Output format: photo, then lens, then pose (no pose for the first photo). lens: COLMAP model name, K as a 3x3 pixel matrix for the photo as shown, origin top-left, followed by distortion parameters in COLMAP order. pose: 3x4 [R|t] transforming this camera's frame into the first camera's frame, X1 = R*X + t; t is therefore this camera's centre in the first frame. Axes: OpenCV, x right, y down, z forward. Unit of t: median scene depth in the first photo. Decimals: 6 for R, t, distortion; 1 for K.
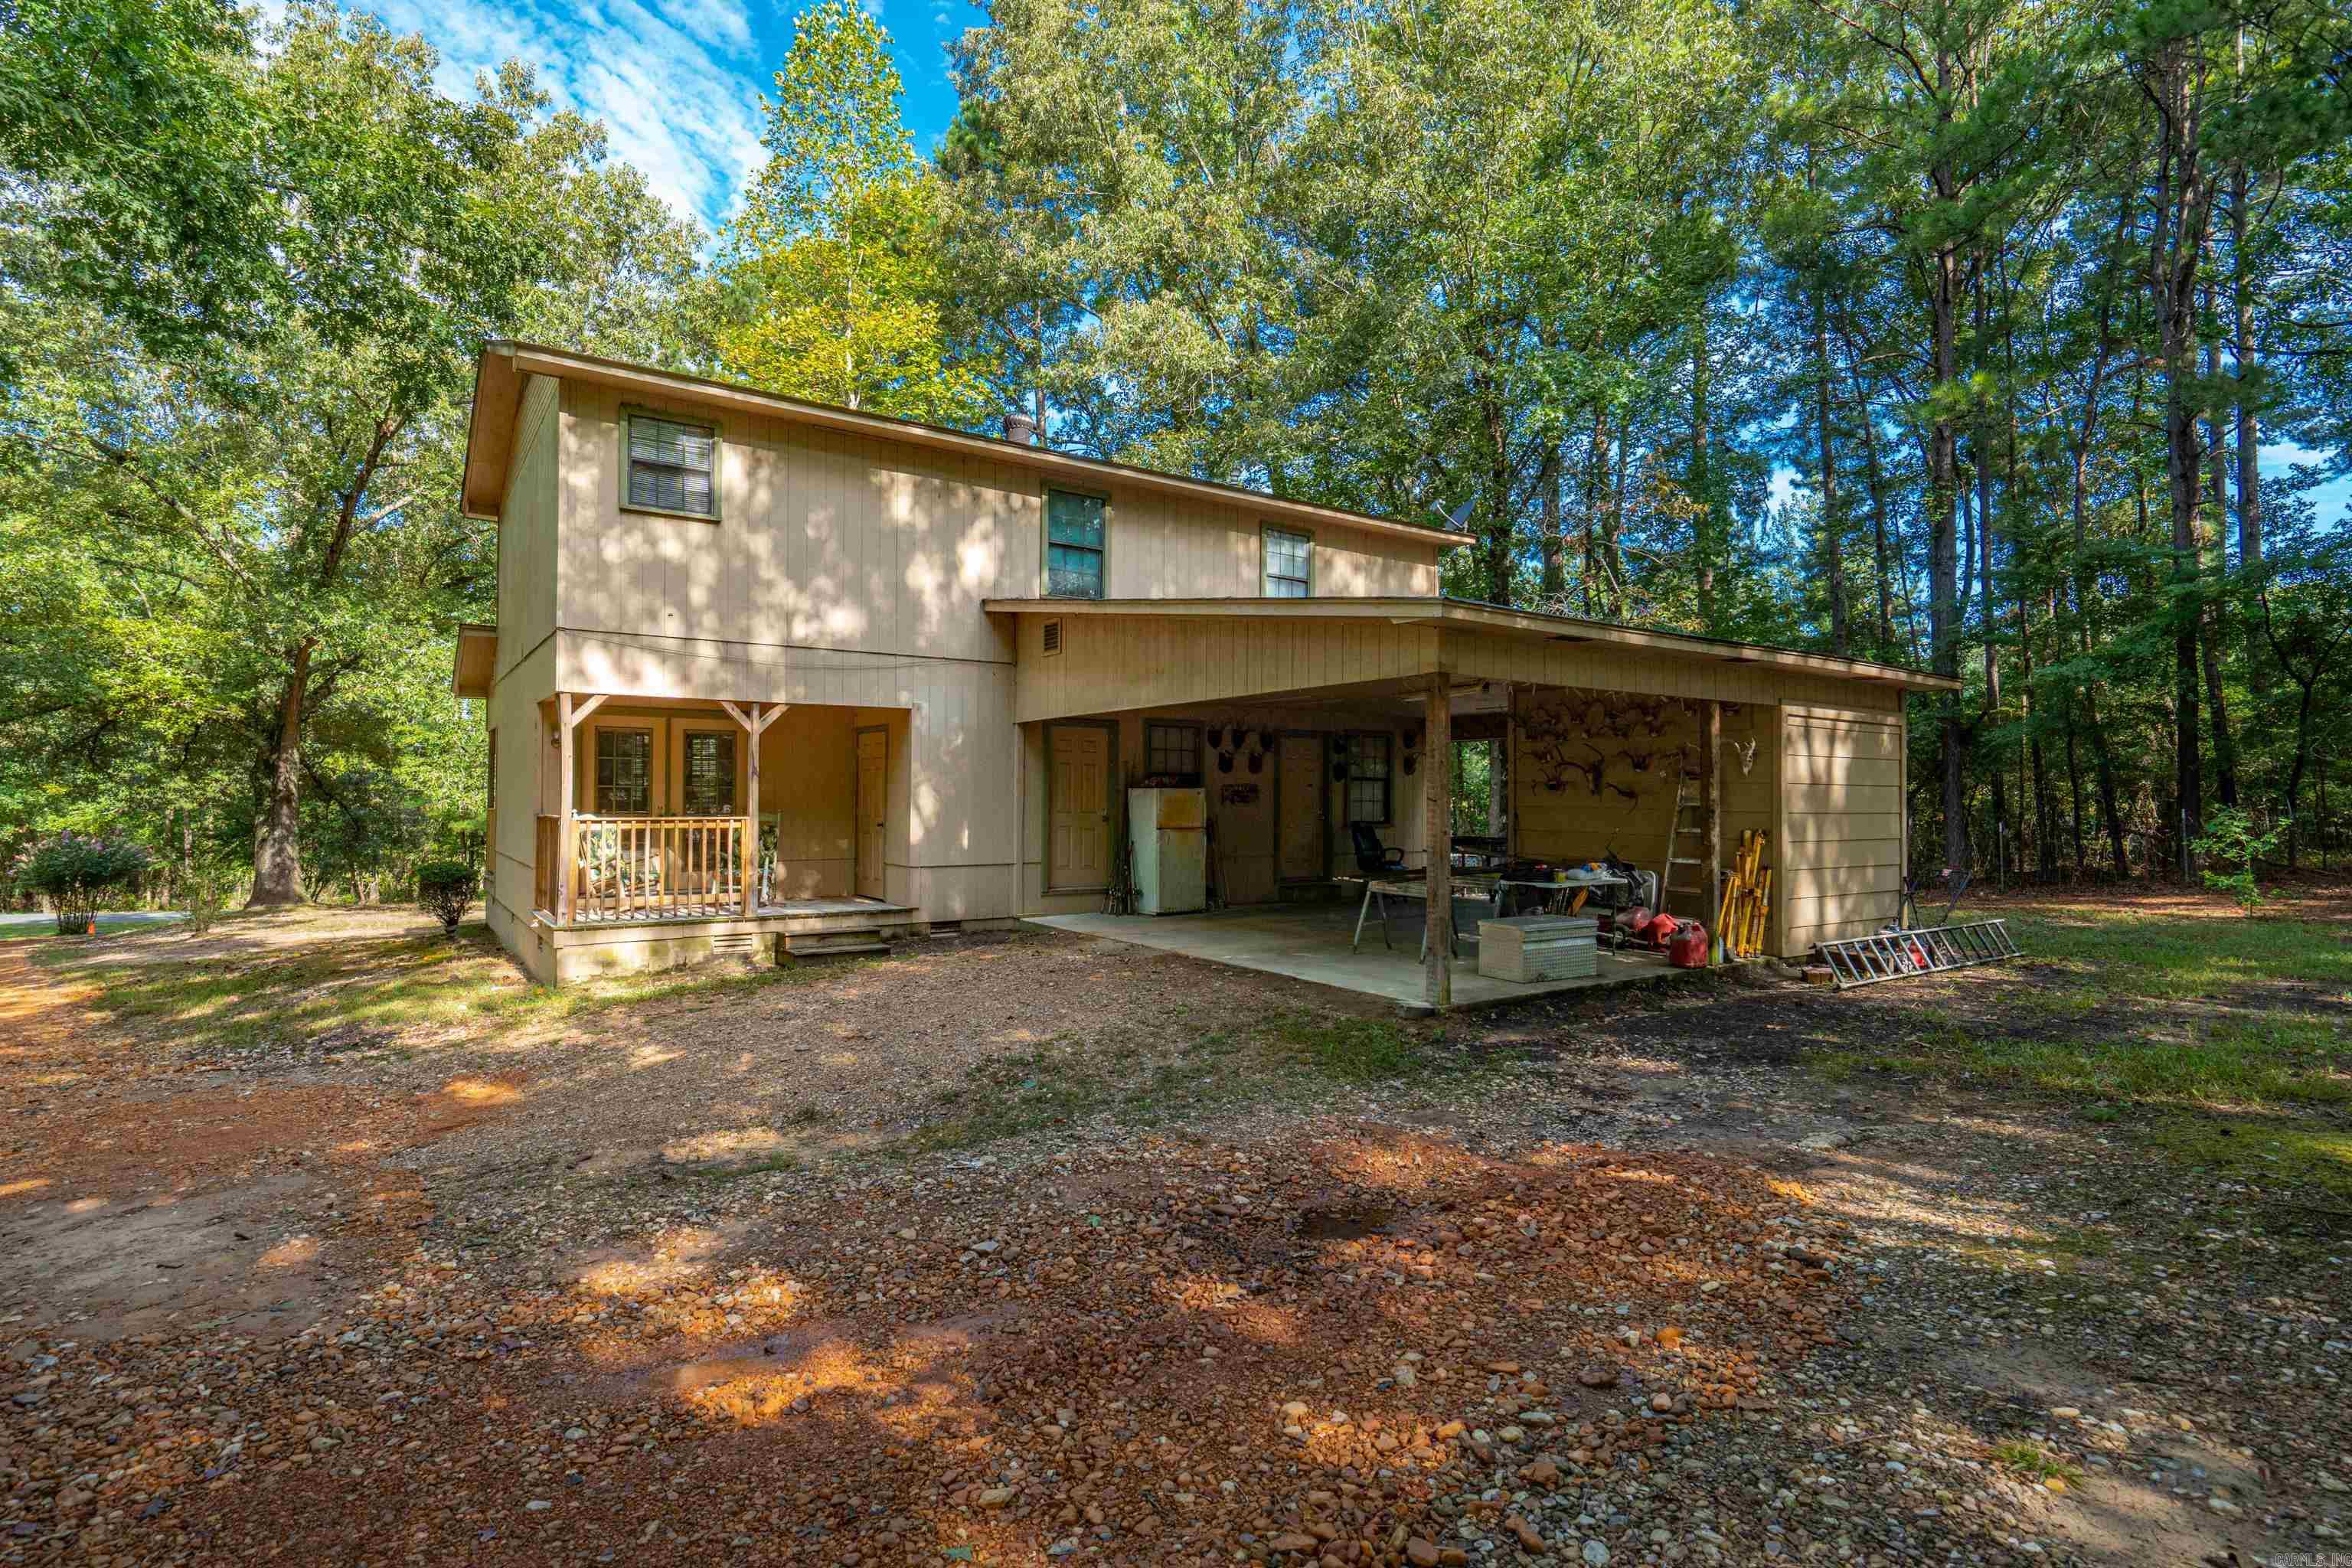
lens RADIAL K [[1160.8, 0, 1184.4], [0, 1160.8, 776.2], [0, 0, 1]] dist [0.003581, 0.000637]
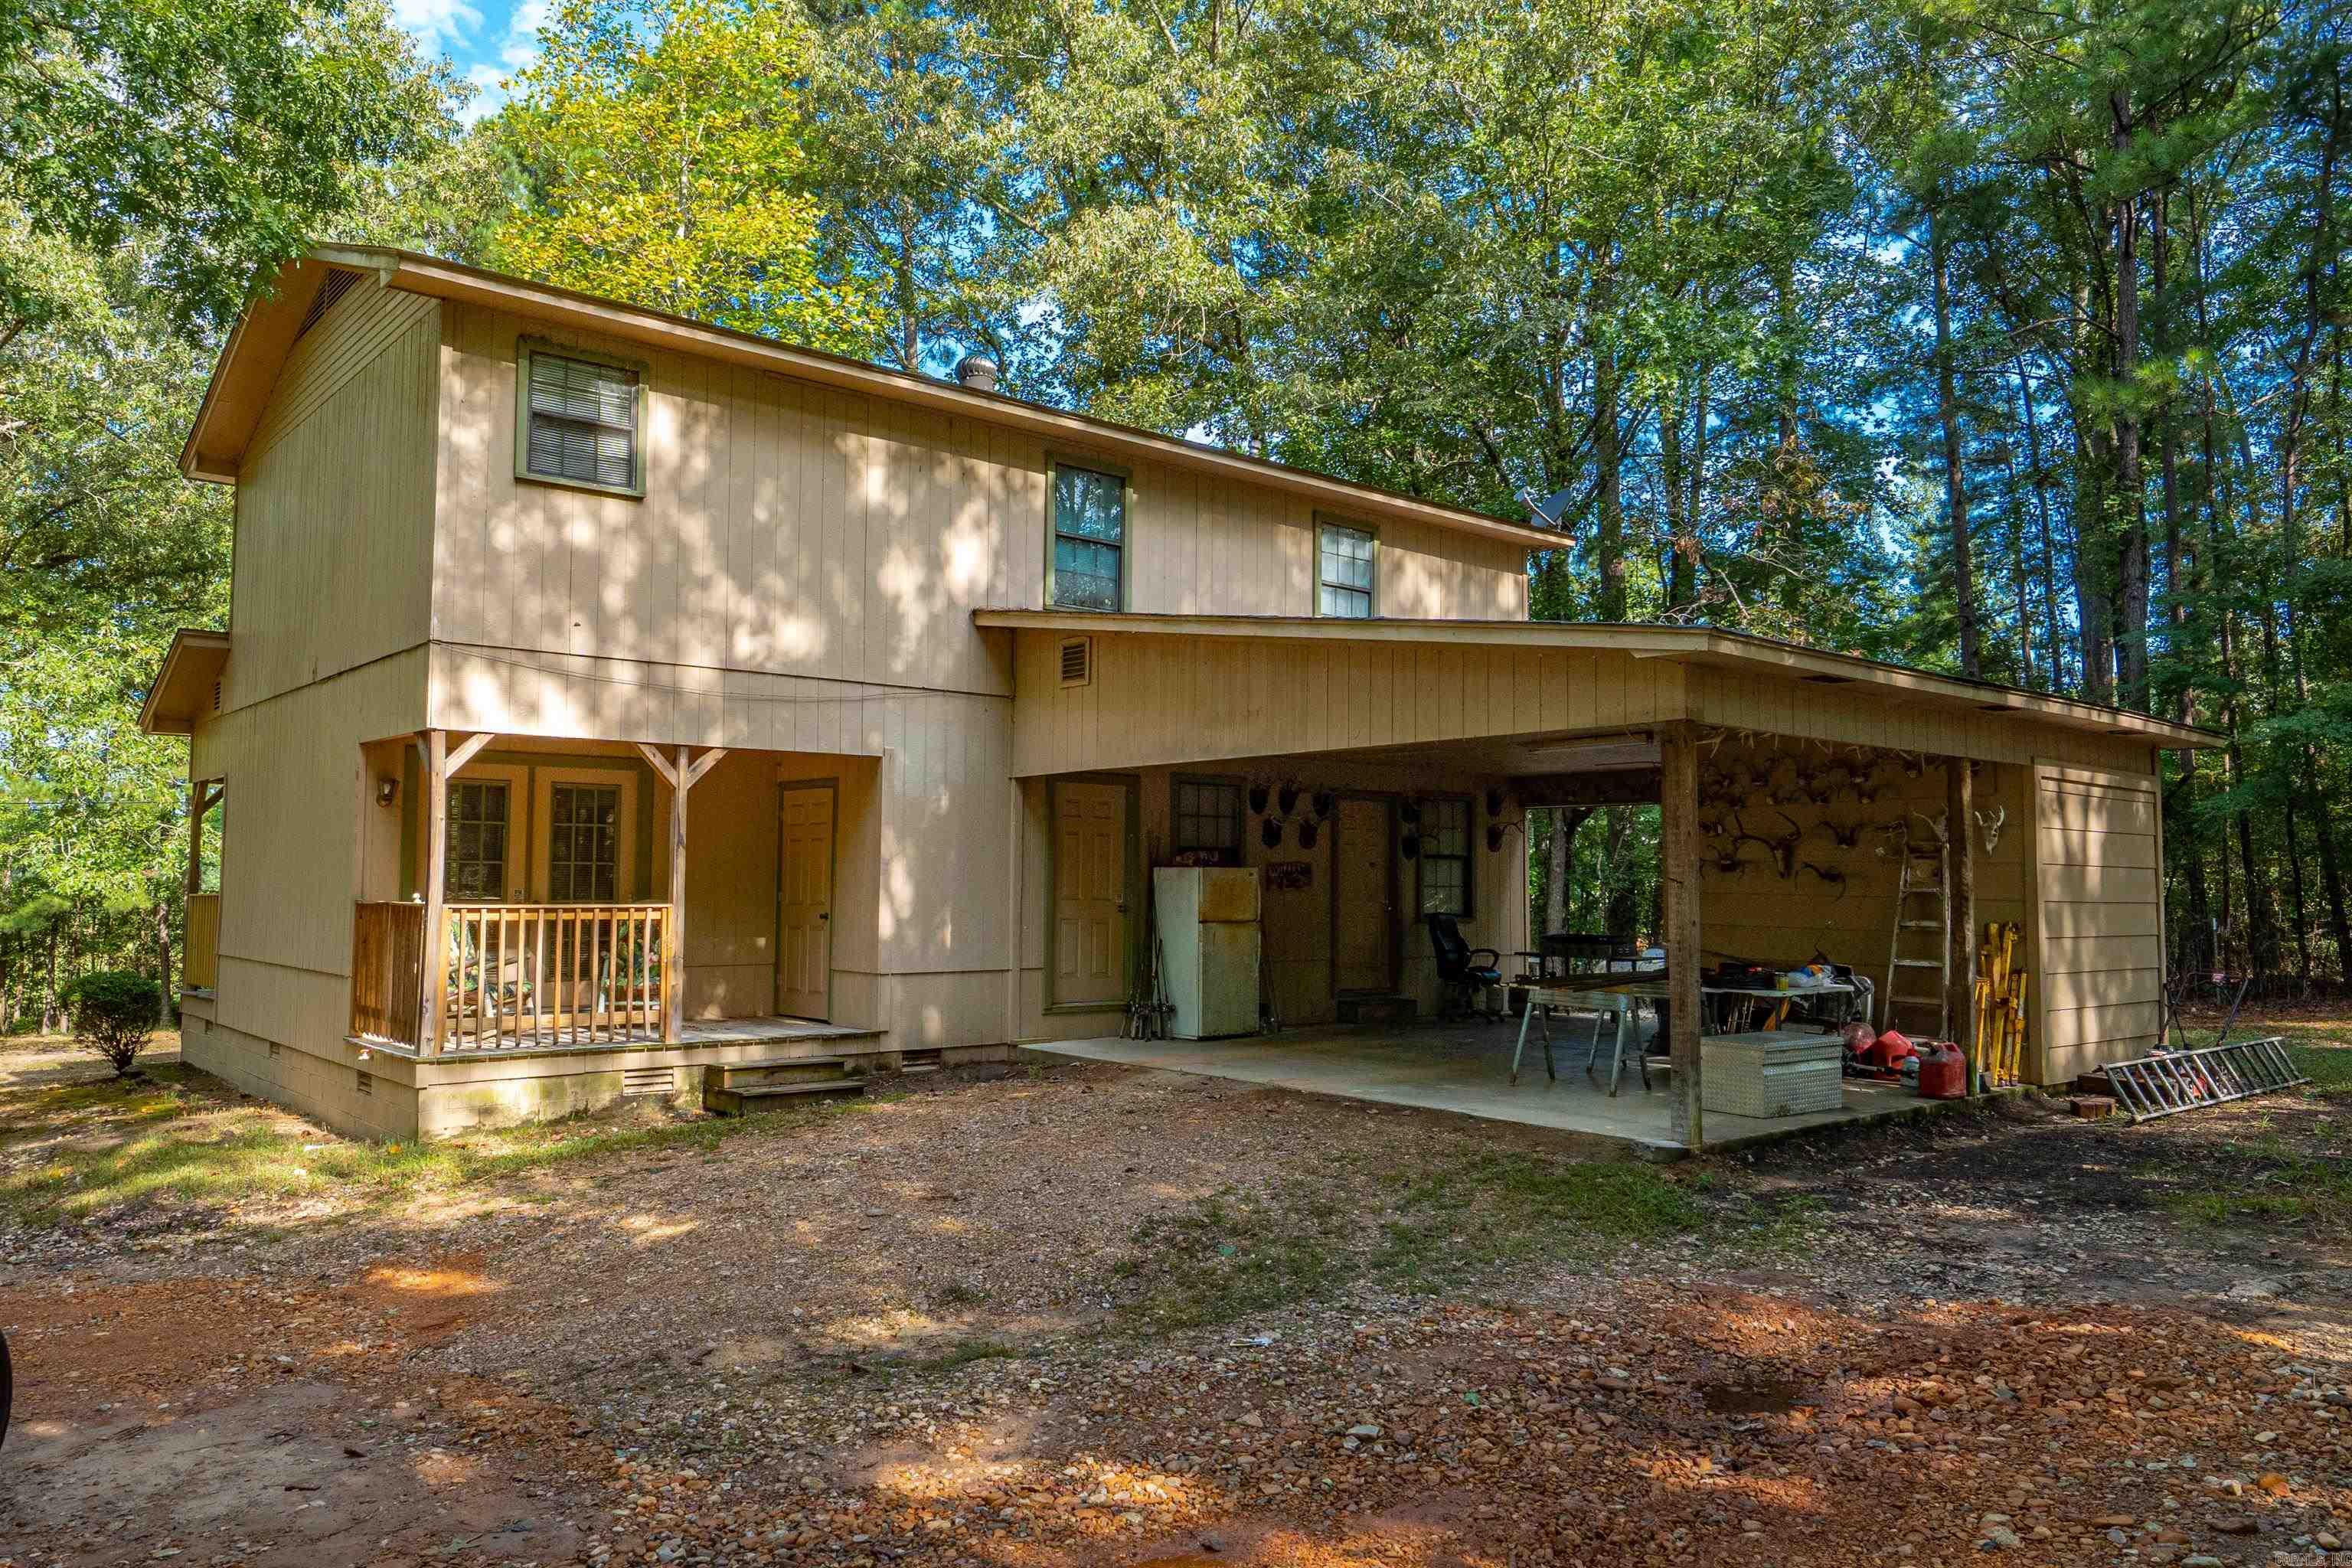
lens RADIAL K [[1651.6, 0, 1190.0], [0, 1651.6, 780.4], [0, 0, 1]] dist [0.002786, -0.002579]
pose [[0.994748, 0.009506, 0.101914, -0.165247], [-0.004897, 0.998958, -0.045382, 0.003207], [-0.102240, 0.044645, 0.993757, -0.057528]]
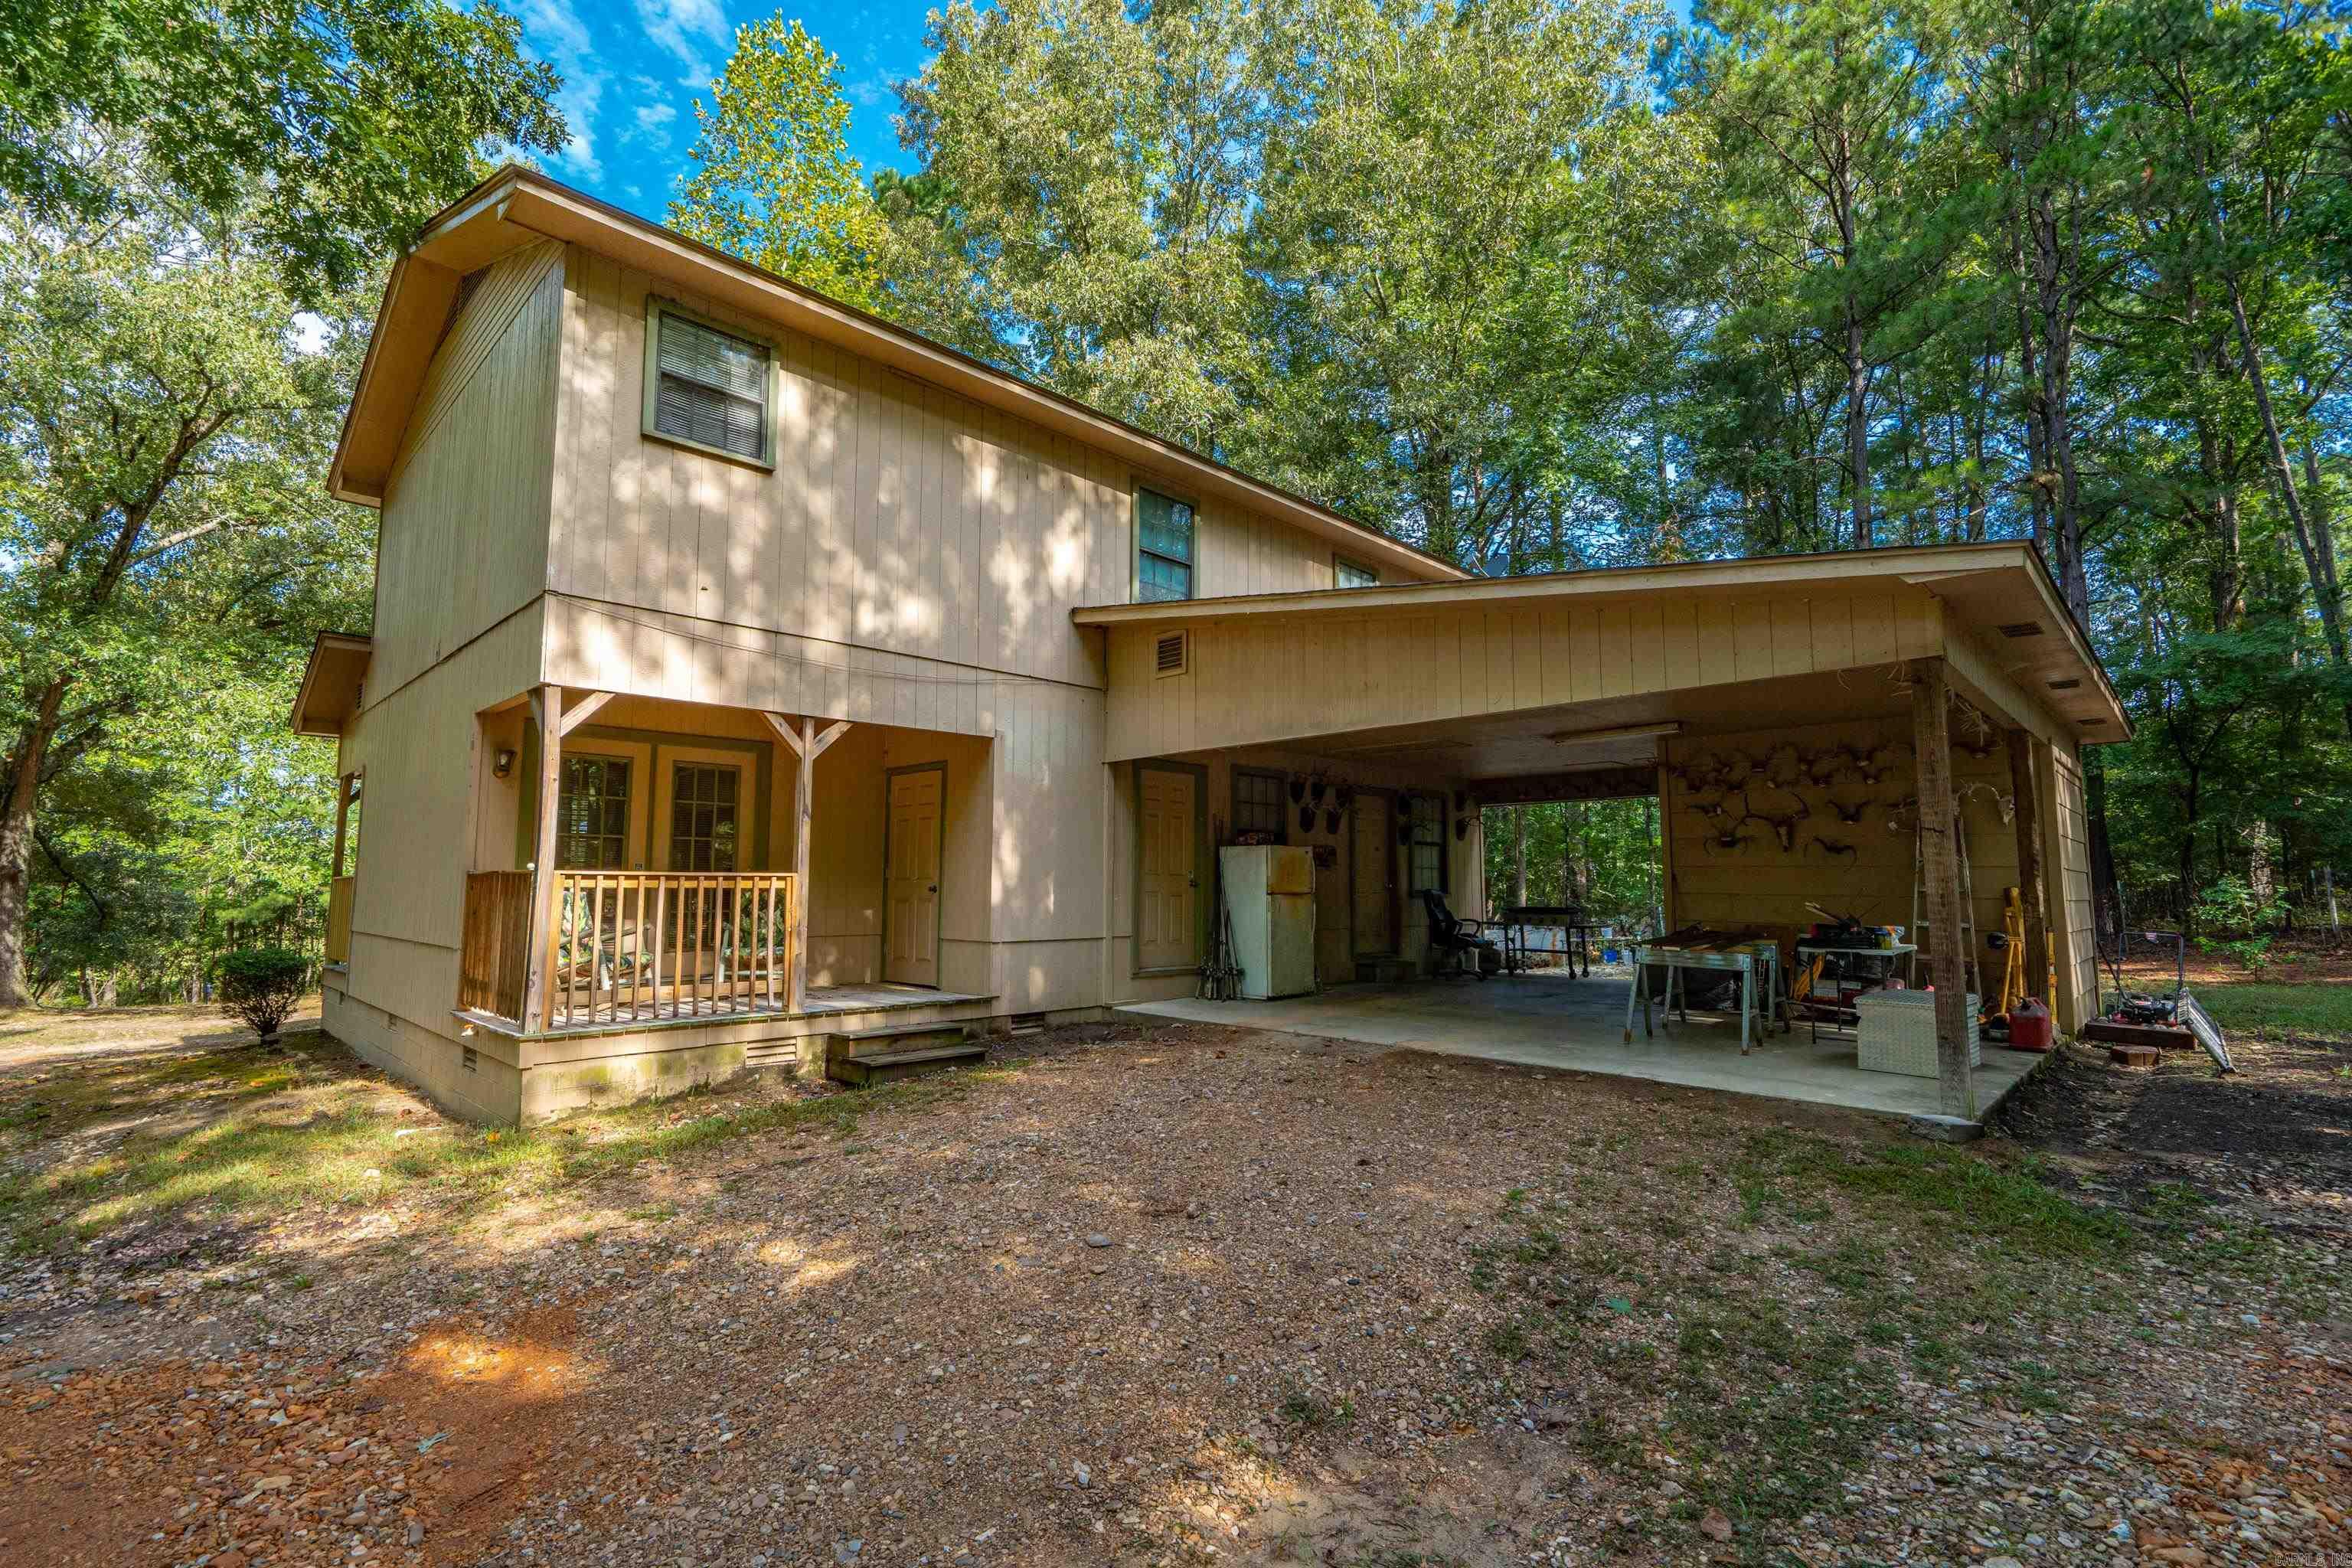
lens RADIAL K [[1067.8, 0, 1176.0], [0, 1067.8, 784.0], [0, 0, 1]] dist [-0.000342, 0.000457]
pose [[0.984251, 0.015072, 0.176134, -0.268326], [-0.001018, 0.996825, -0.079613, 0.033288], [-0.176775, 0.078180, 0.981141, 0.310515]]
